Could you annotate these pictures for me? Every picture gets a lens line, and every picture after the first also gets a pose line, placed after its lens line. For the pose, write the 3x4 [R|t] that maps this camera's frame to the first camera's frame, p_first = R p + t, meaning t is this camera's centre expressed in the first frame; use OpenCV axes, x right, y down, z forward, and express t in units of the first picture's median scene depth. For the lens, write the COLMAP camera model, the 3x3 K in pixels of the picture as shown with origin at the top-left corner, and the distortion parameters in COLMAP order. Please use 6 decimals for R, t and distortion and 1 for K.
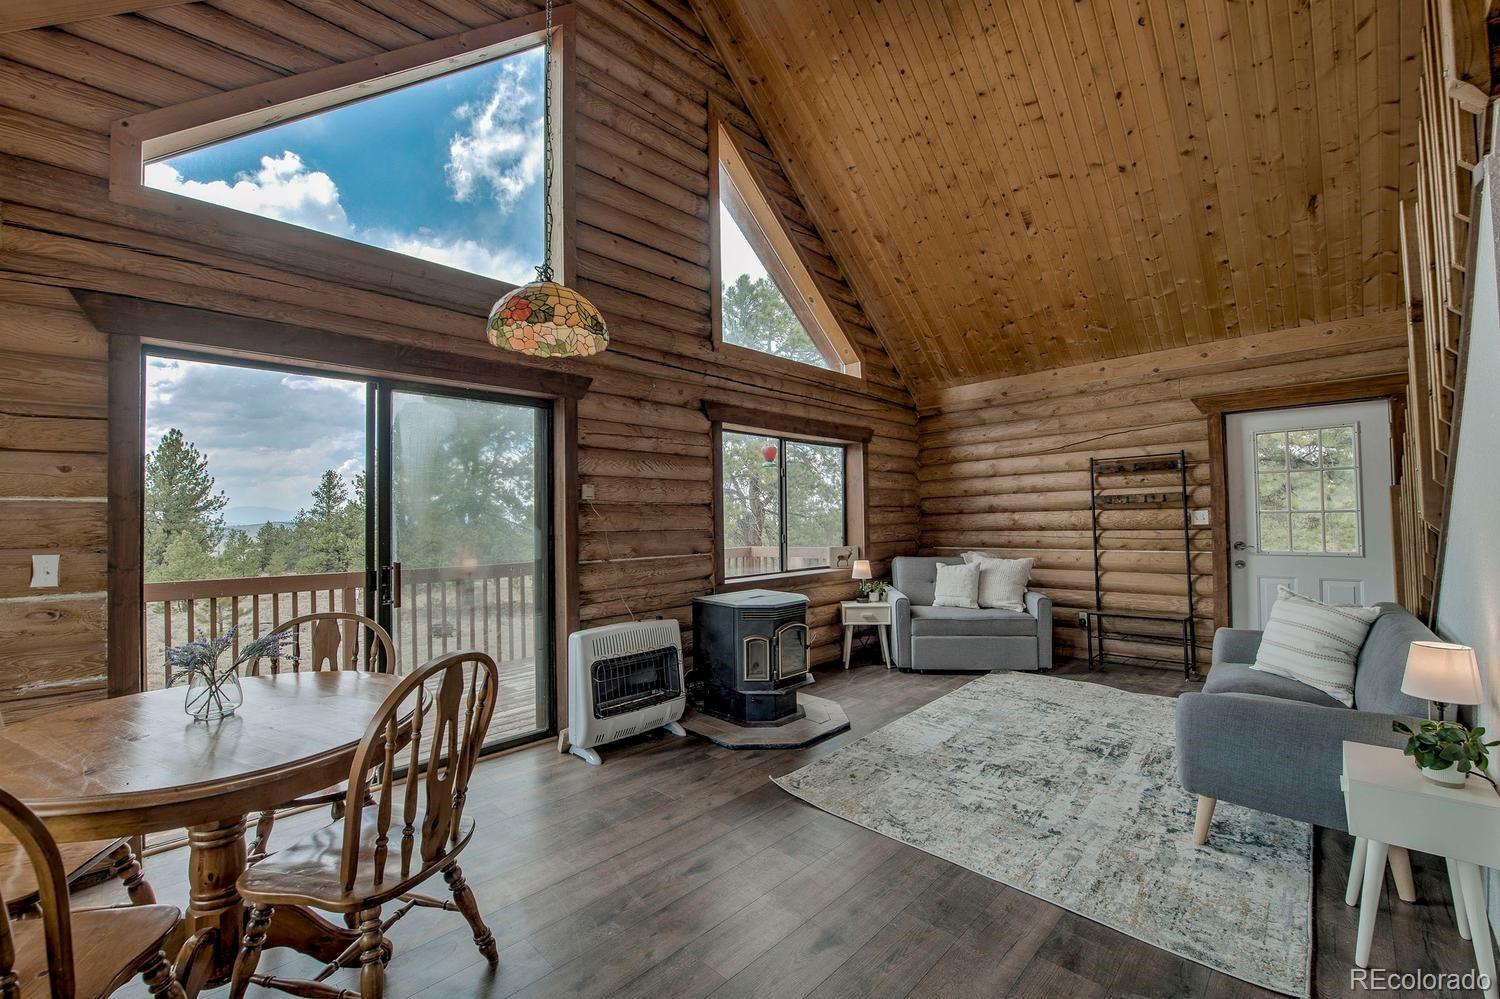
lens RADIAL K [[609.5, 0, 744.5], [0, 609.5, 502.1], [0, 0, 1]] dist [-0.014460, -0.002954]
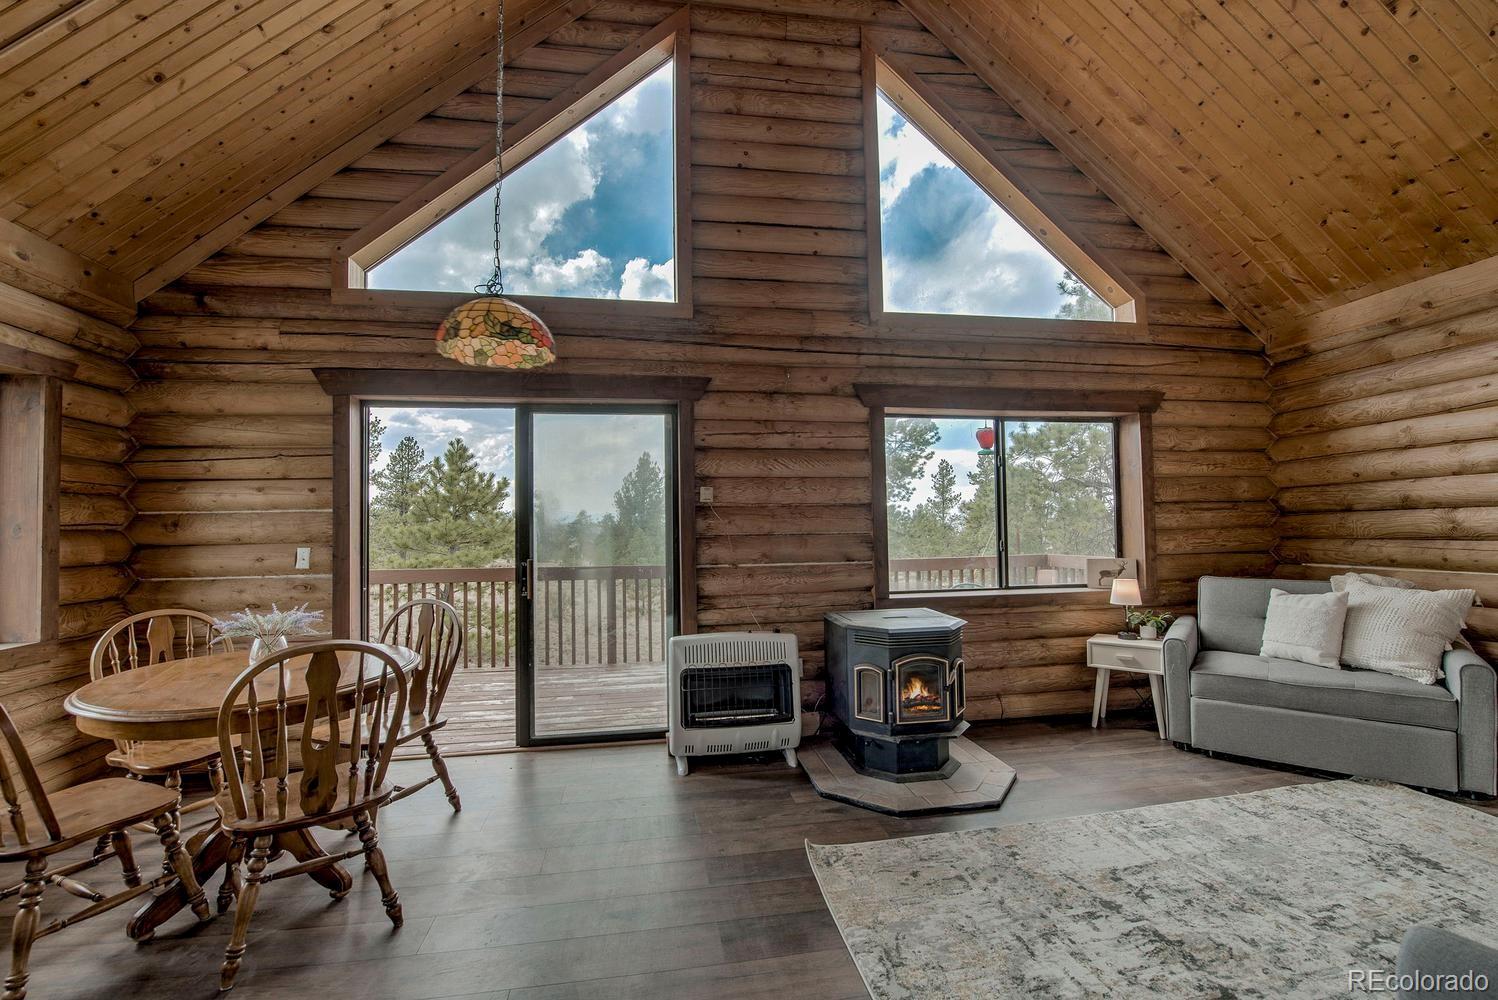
lens RADIAL K [[618.6, 0, 740.5], [0, 618.6, 501.1], [0, 0, 1]] dist [-0.014809, -0.003068]
pose [[0.807375, -0.019437, -0.589719, 0.316859], [0.019491, 0.999790, -0.006268, 0.001167], [0.589717, -0.006434, 0.807585, 0.194801]]
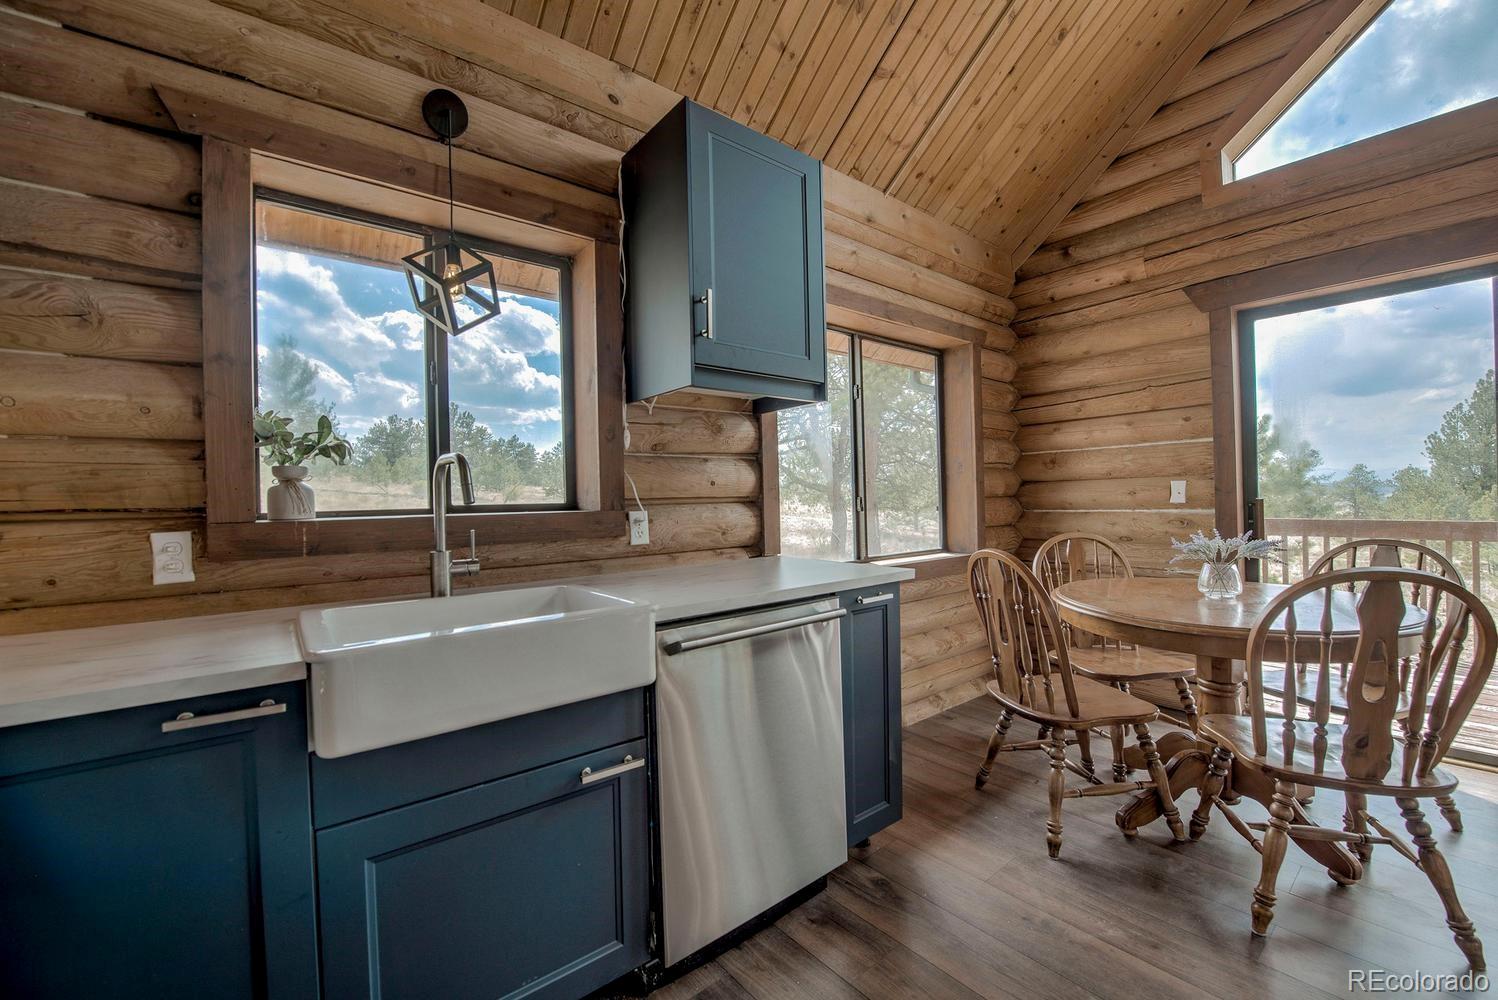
lens RADIAL K [[604.6, 0, 743.4], [0, 604.6, 501.4], [0, 0, 1]] dist [-0.015030, -0.002396]
pose [[-0.110294, 0.019238, -0.993713, 0.186148], [0.050099, 0.998649, 0.013773, 0.032890], [0.992636, -0.048265, -0.111109, 0.057078]]
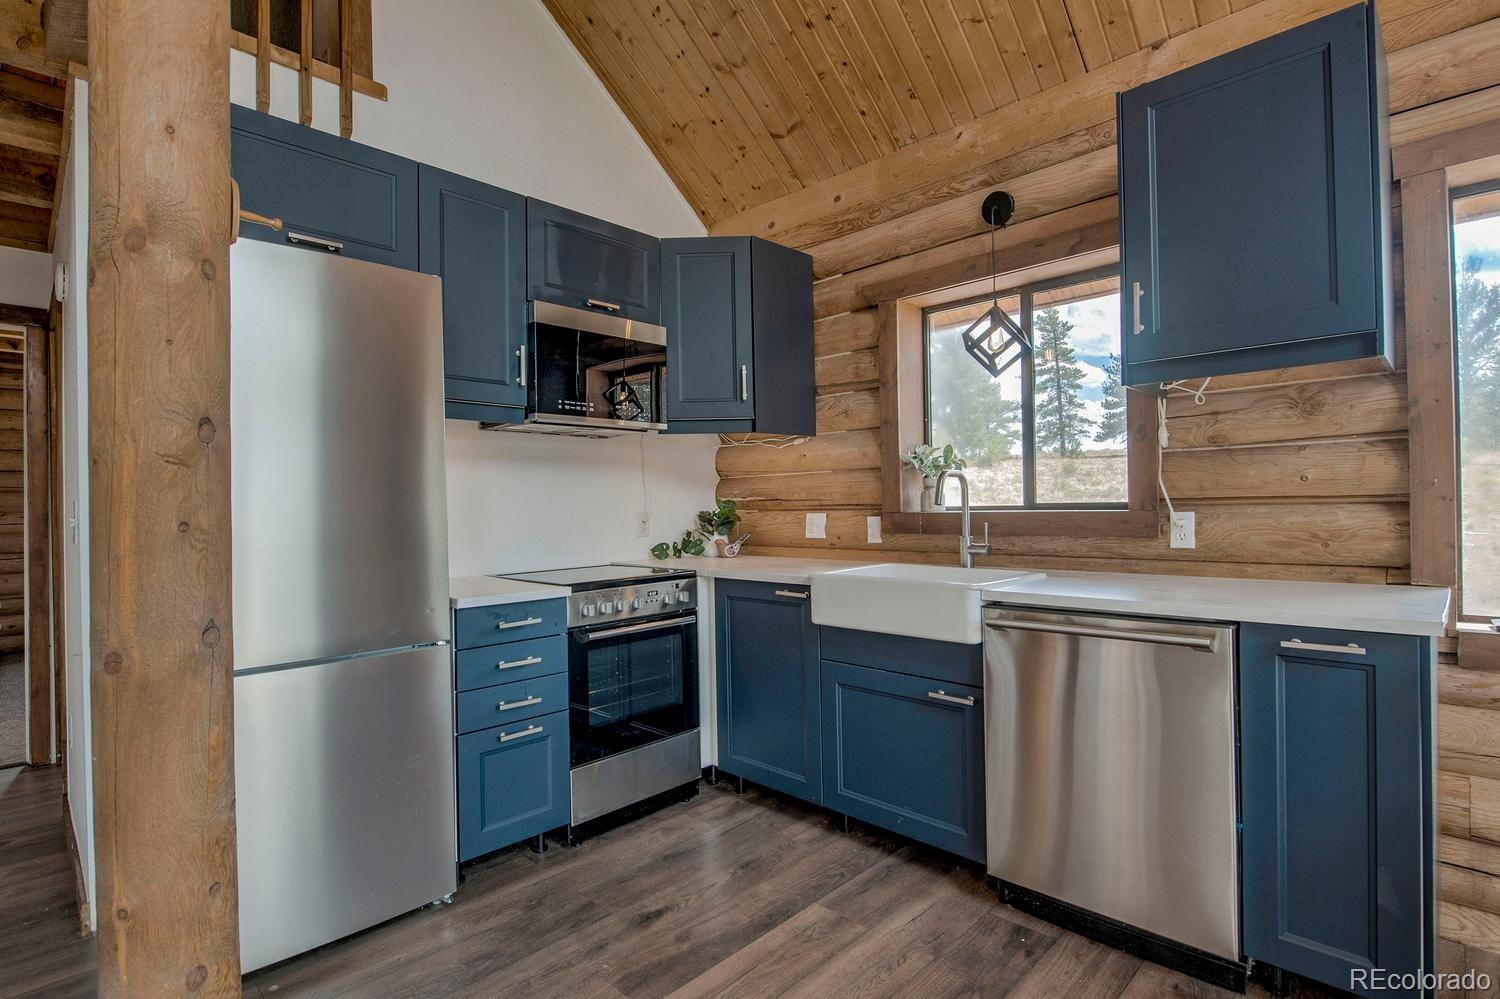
lens RADIAL K [[728.3, 0, 745.7], [0, 728.3, 501.4], [0, 0, 1]] dist [-0.008677, -0.000374]
pose [[-0.999496, 0.031627, 0.002712, 0.038654], [0.031526, 0.999008, -0.031459, 0.041977], [-0.003704, -0.031358, -0.999501, 0.453668]]
